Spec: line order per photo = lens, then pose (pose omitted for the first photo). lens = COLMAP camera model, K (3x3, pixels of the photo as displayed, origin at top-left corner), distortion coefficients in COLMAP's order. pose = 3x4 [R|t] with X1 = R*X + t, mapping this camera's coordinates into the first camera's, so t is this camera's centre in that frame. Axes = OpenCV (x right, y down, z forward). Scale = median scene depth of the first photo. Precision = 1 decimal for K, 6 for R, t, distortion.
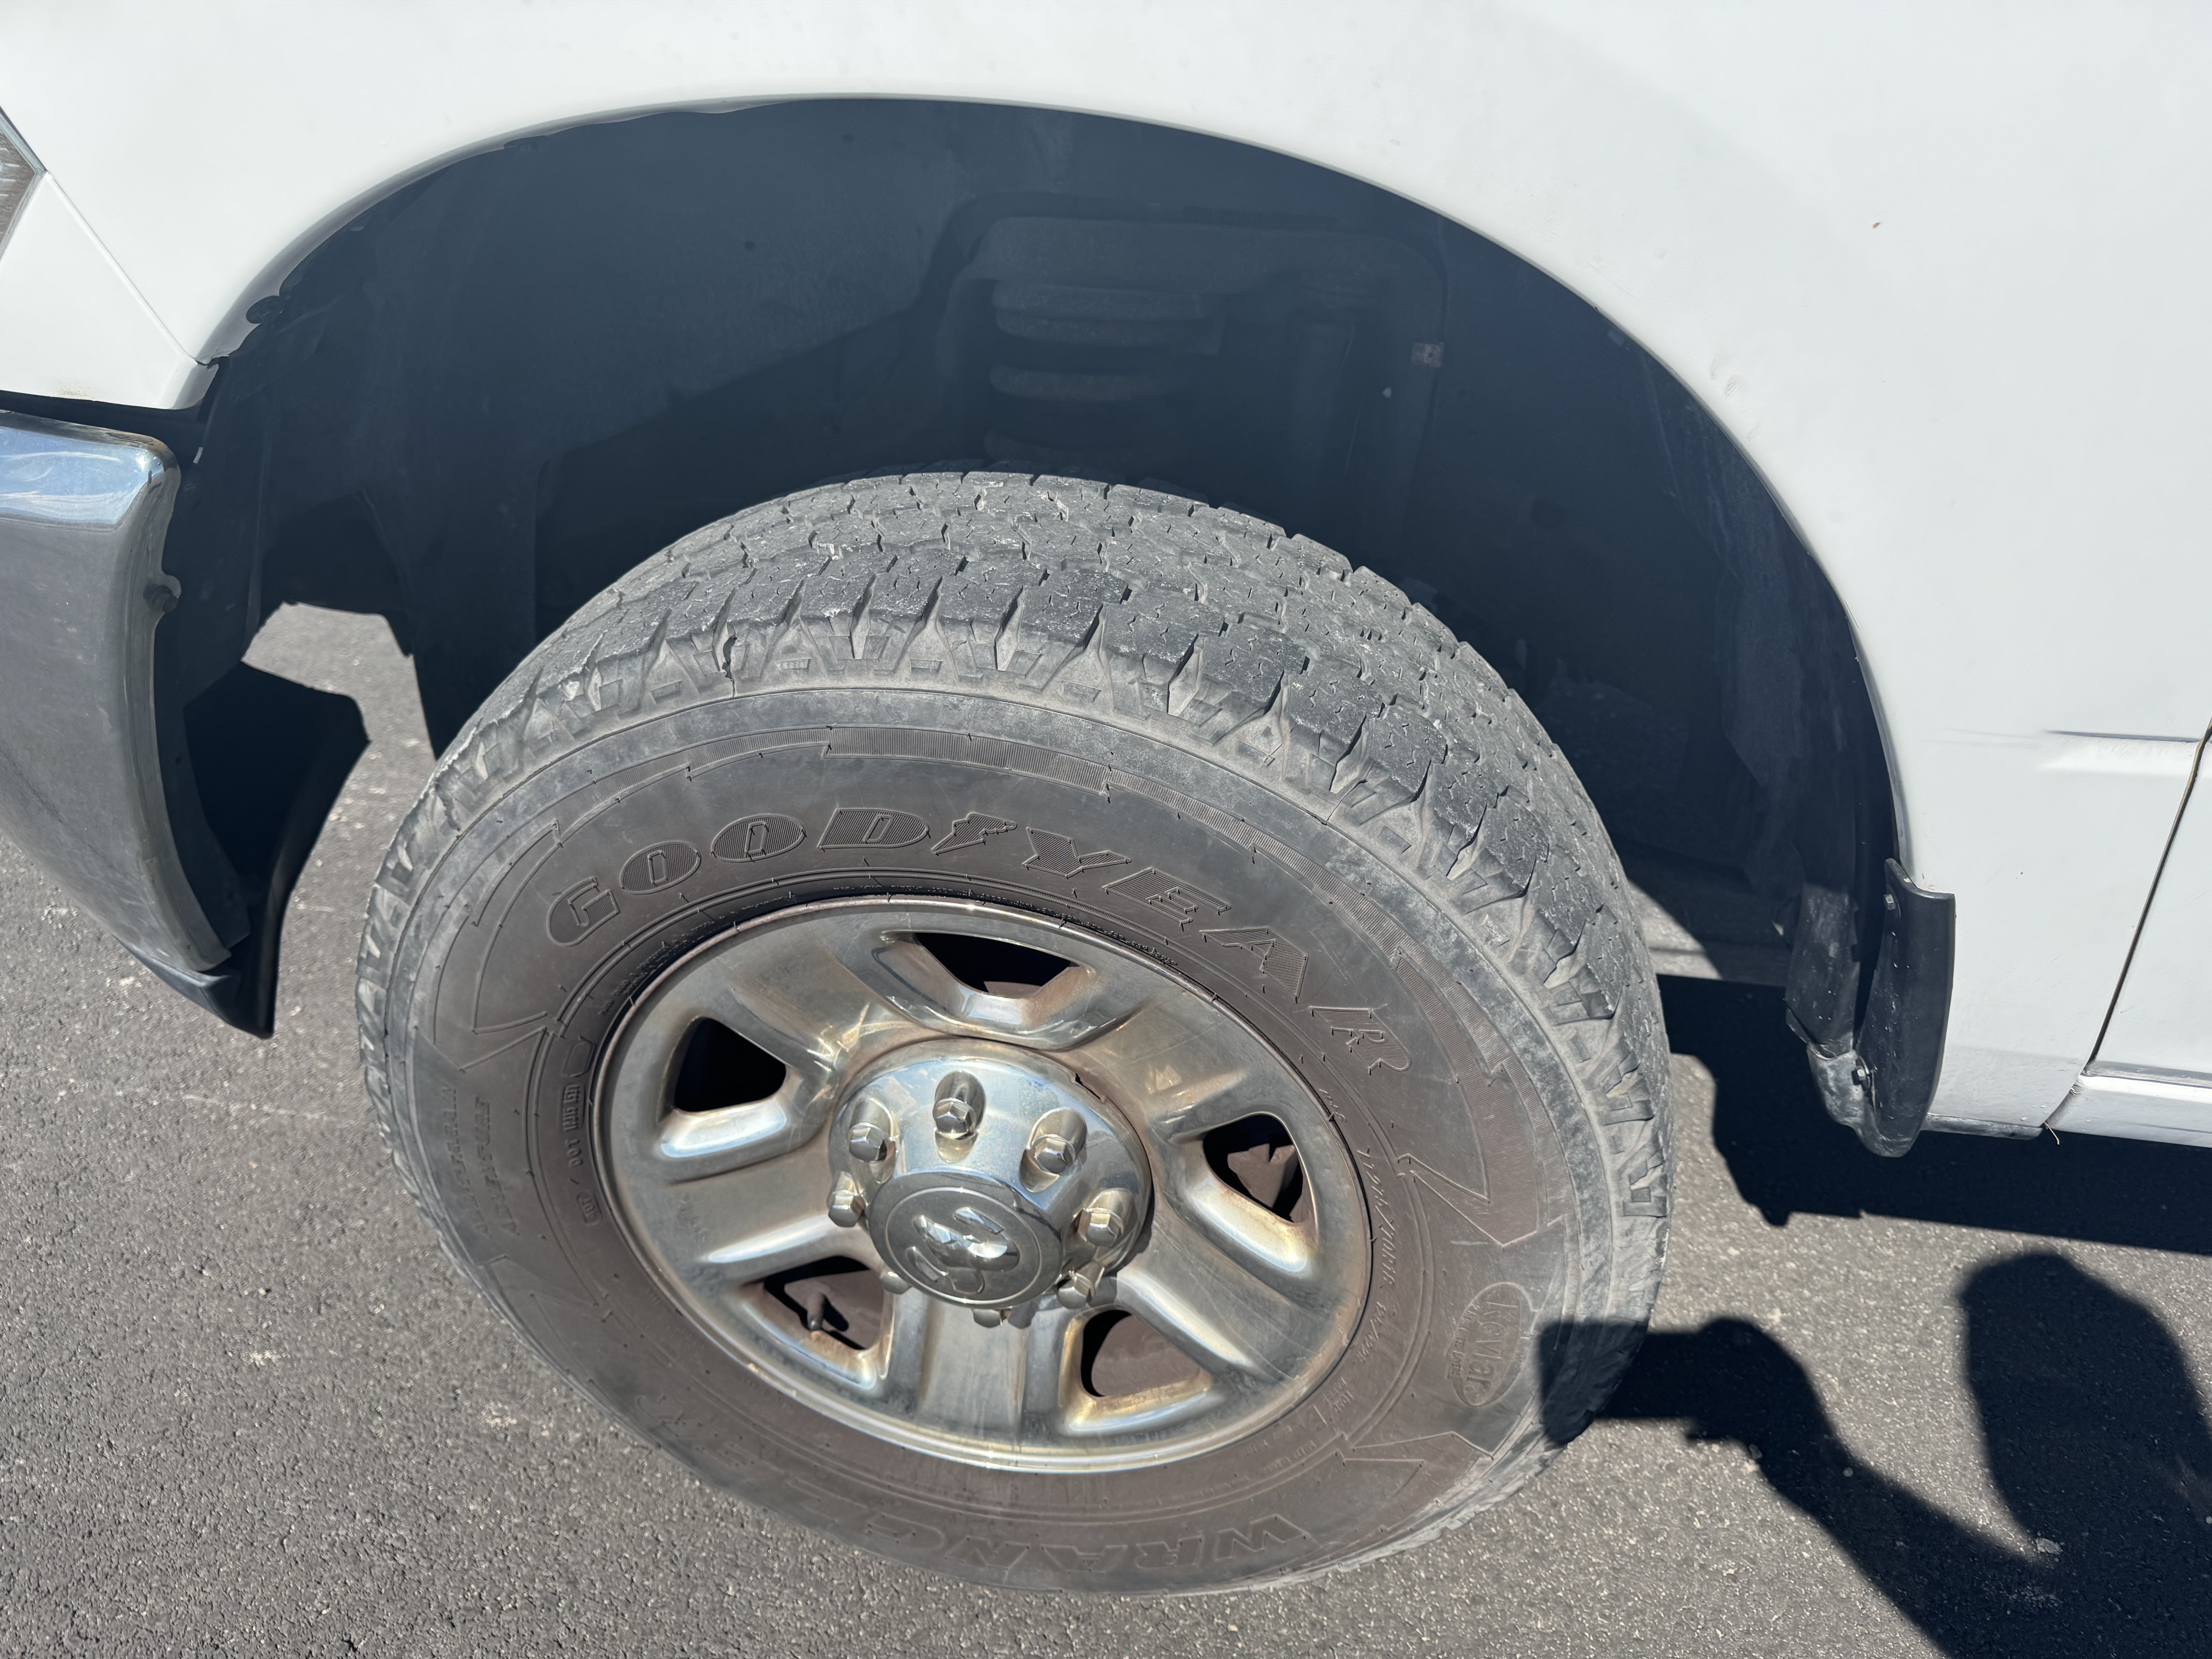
lens RADIAL K [[1573.0, 0, 1095.9], [0, 1573.0, 821.5], [0, 0, 1]] dist [0.085910, -0.135095]
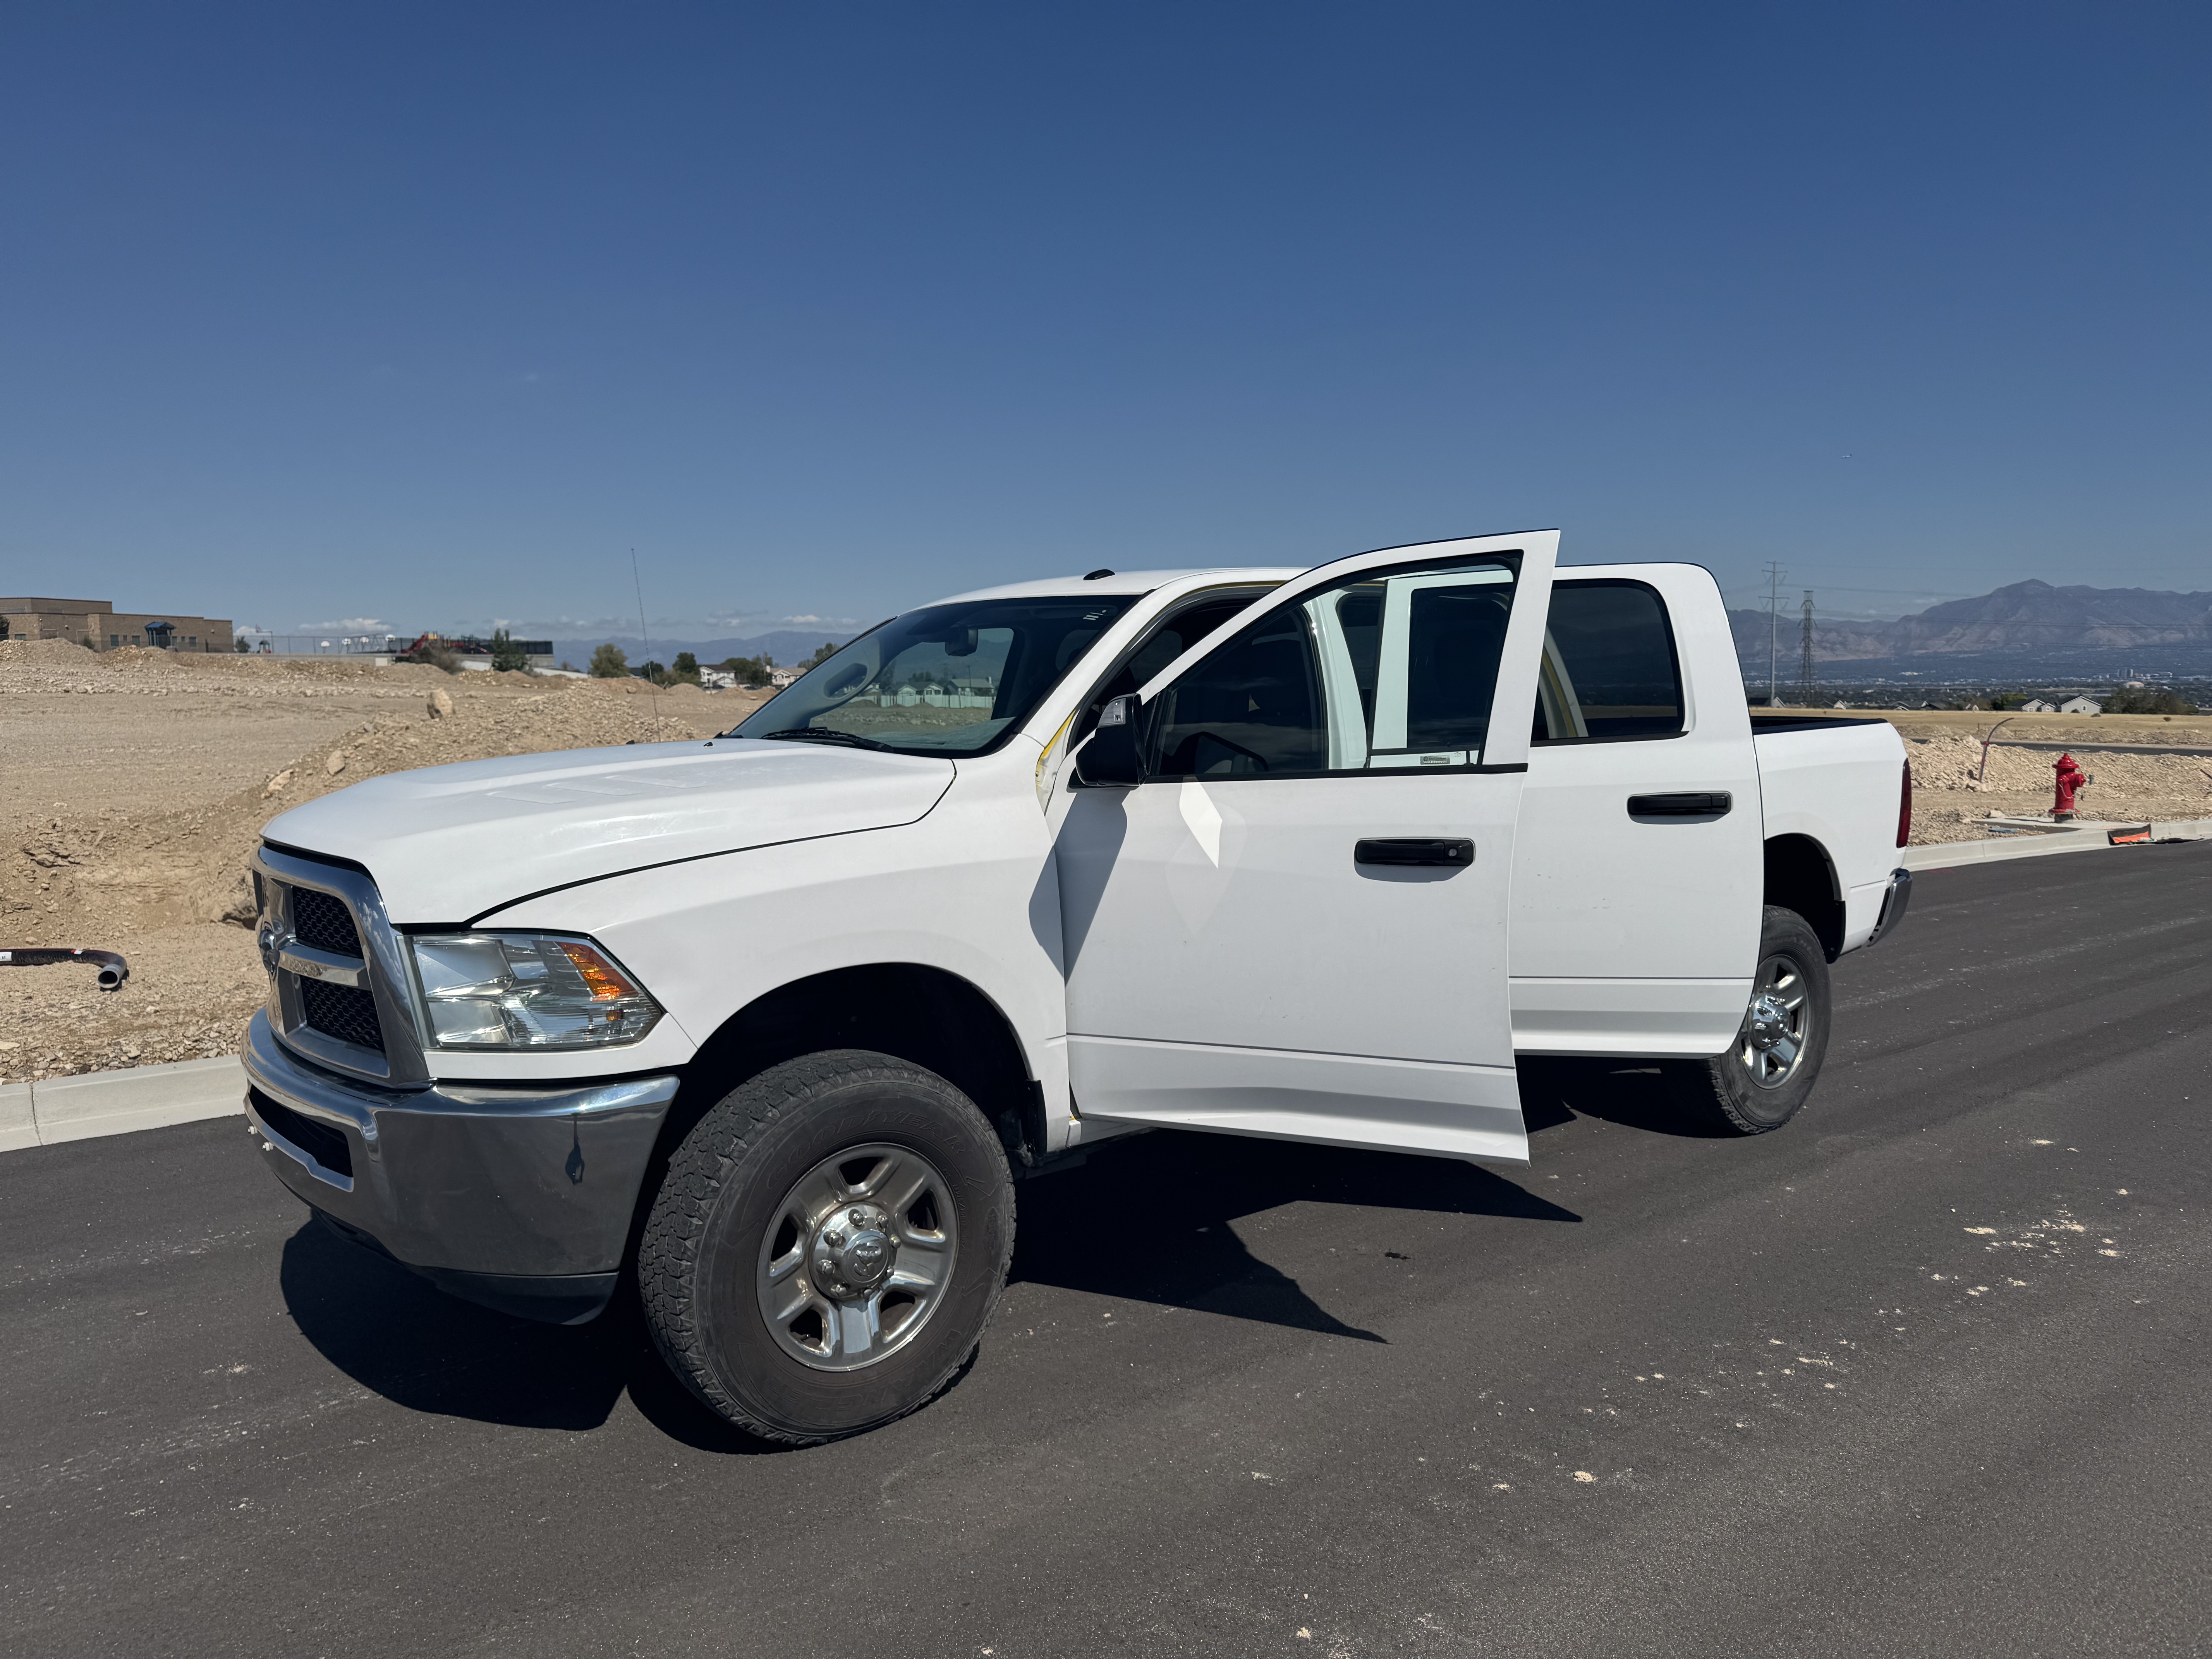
lens RADIAL K [[1573.0, 0, 1095.9], [0, 1573.0, 821.5], [0, 0, 1]] dist [0.085910, -0.135095]
pose [[0.674141, -0.073504, 0.734936, -2.623414], [0.421699, 0.855219, -0.301282, 0.823601], [-0.606385, 0.513028, 0.607535, -2.266976]]
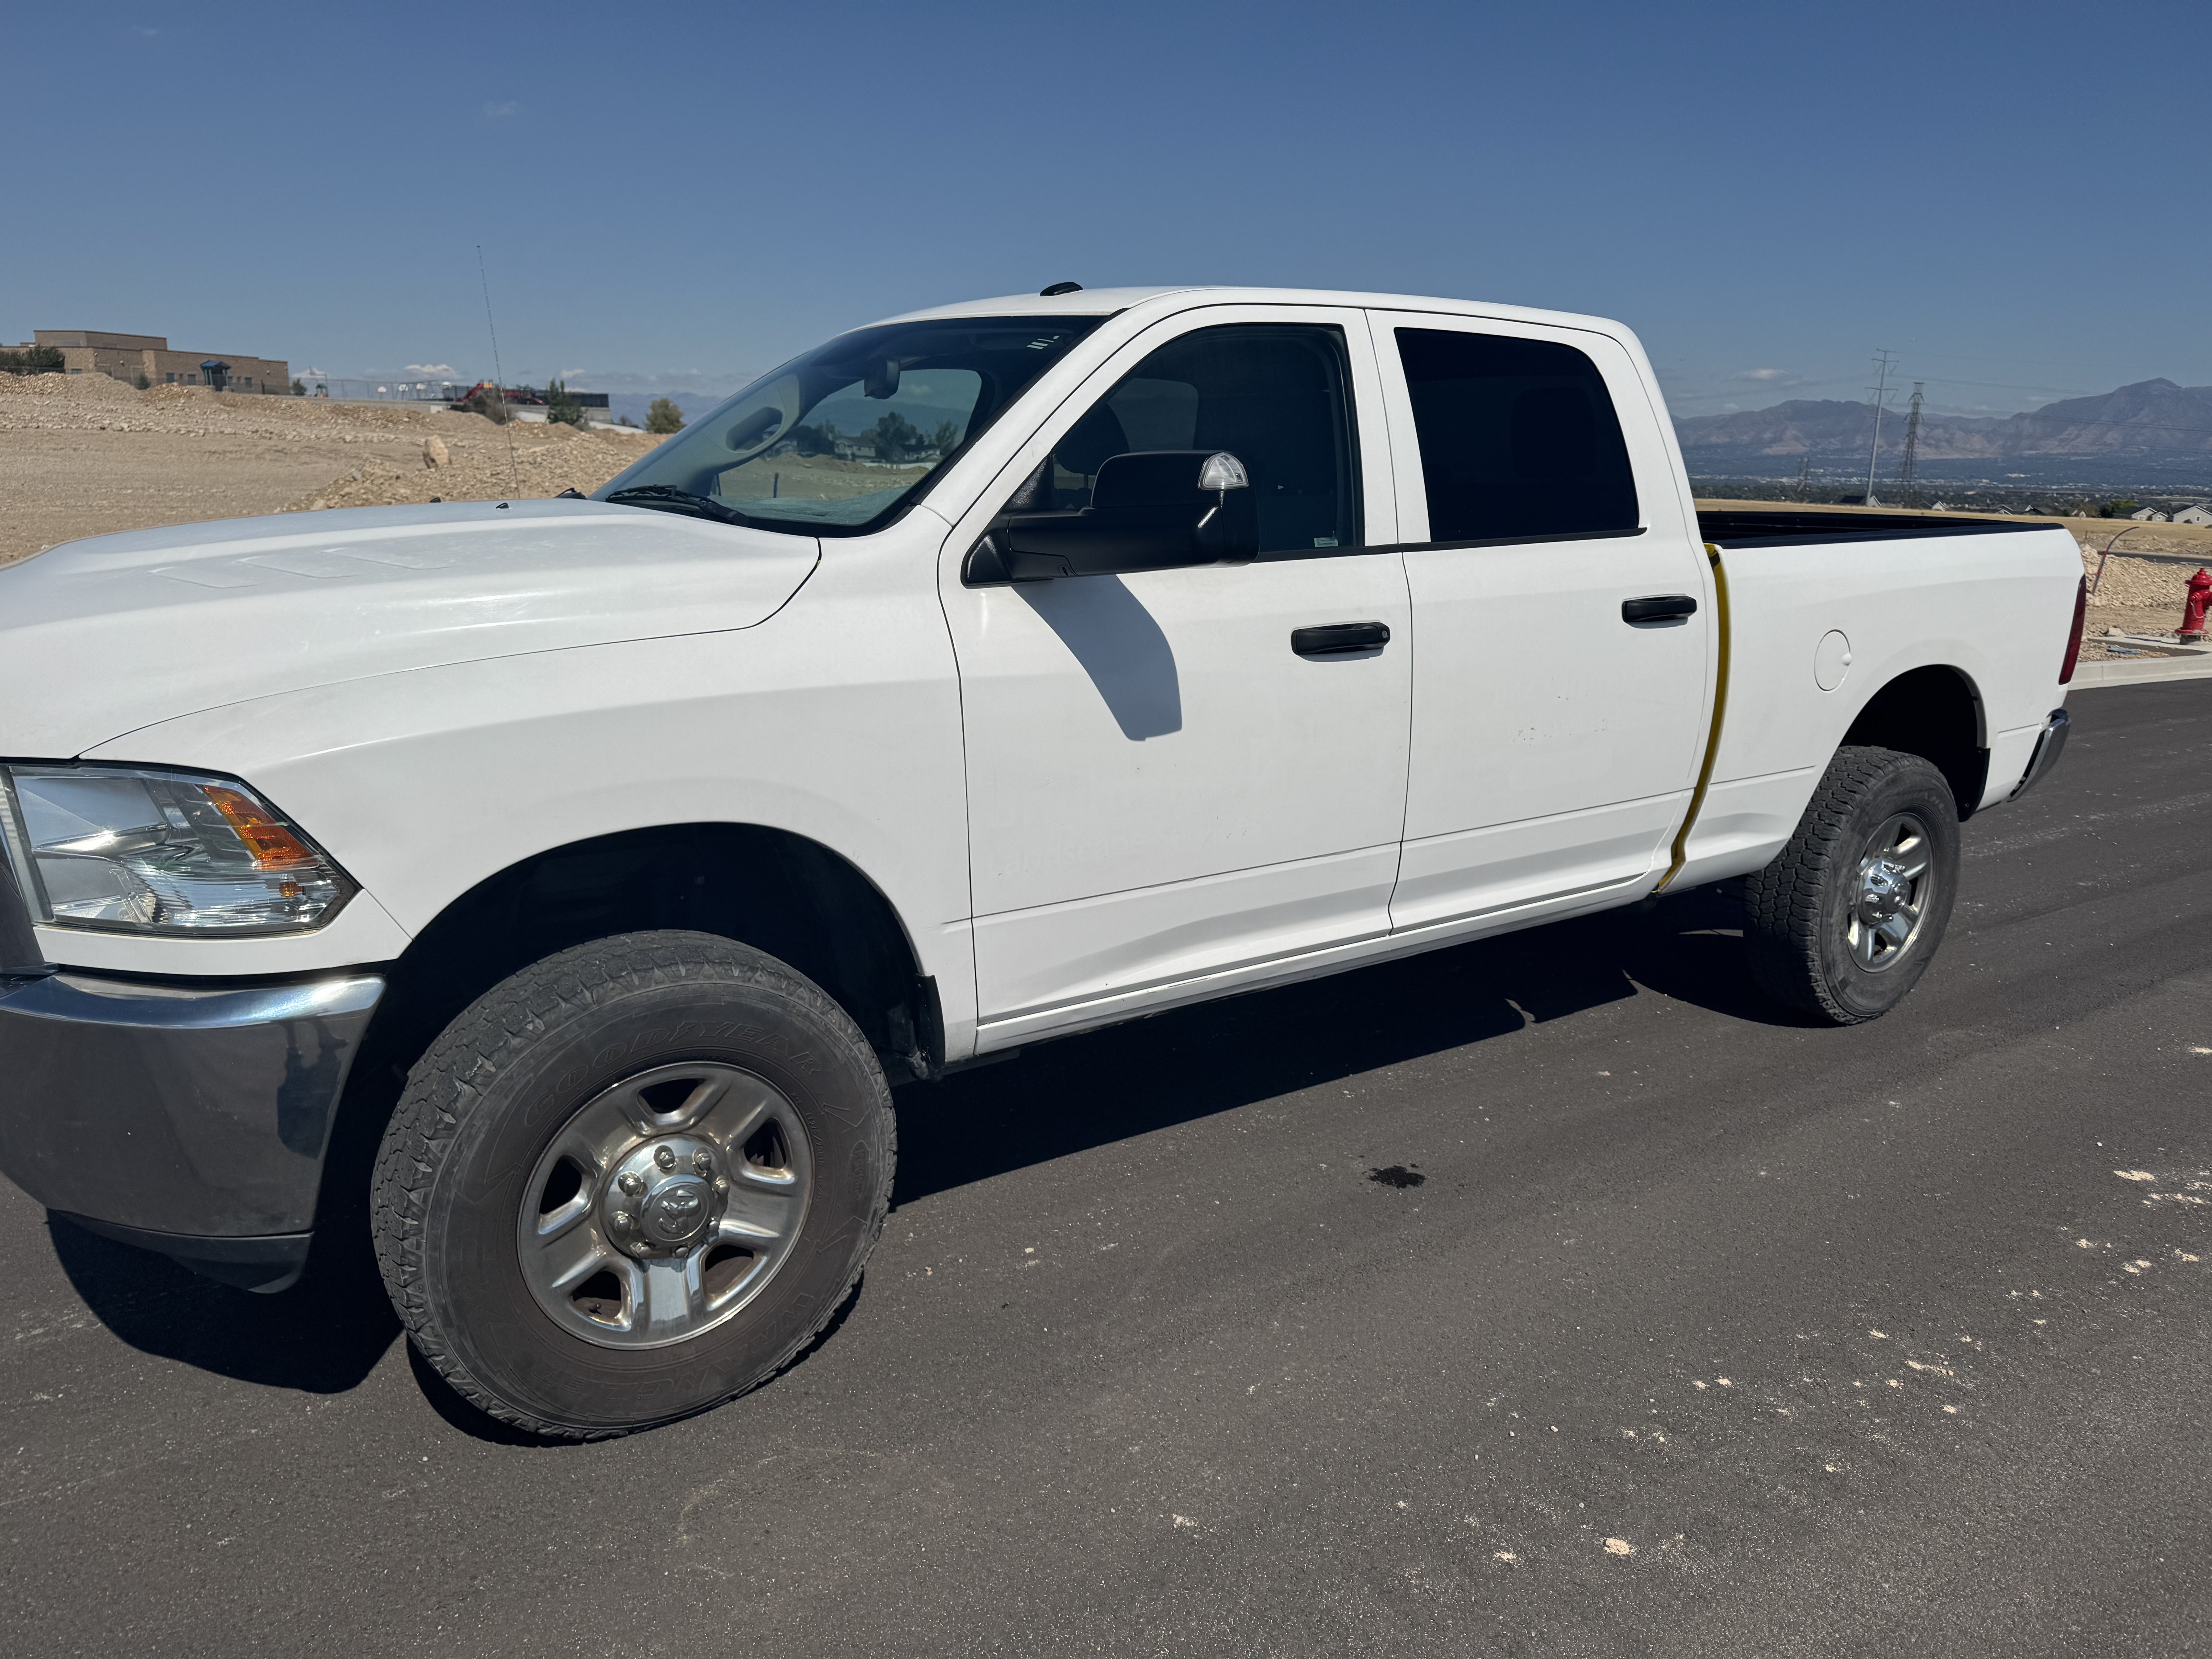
lens RADIAL K [[1546.9, 0, 1106.0], [0, 1546.9, 829.5], [0, 0, 1]] dist [0.046347, -0.055853]
pose [[0.704628, -0.151984, 0.693109, -1.489066], [0.378152, 0.906956, -0.185561, 0.509736], [-0.600417, 0.392852, 0.696539, -1.728366]]
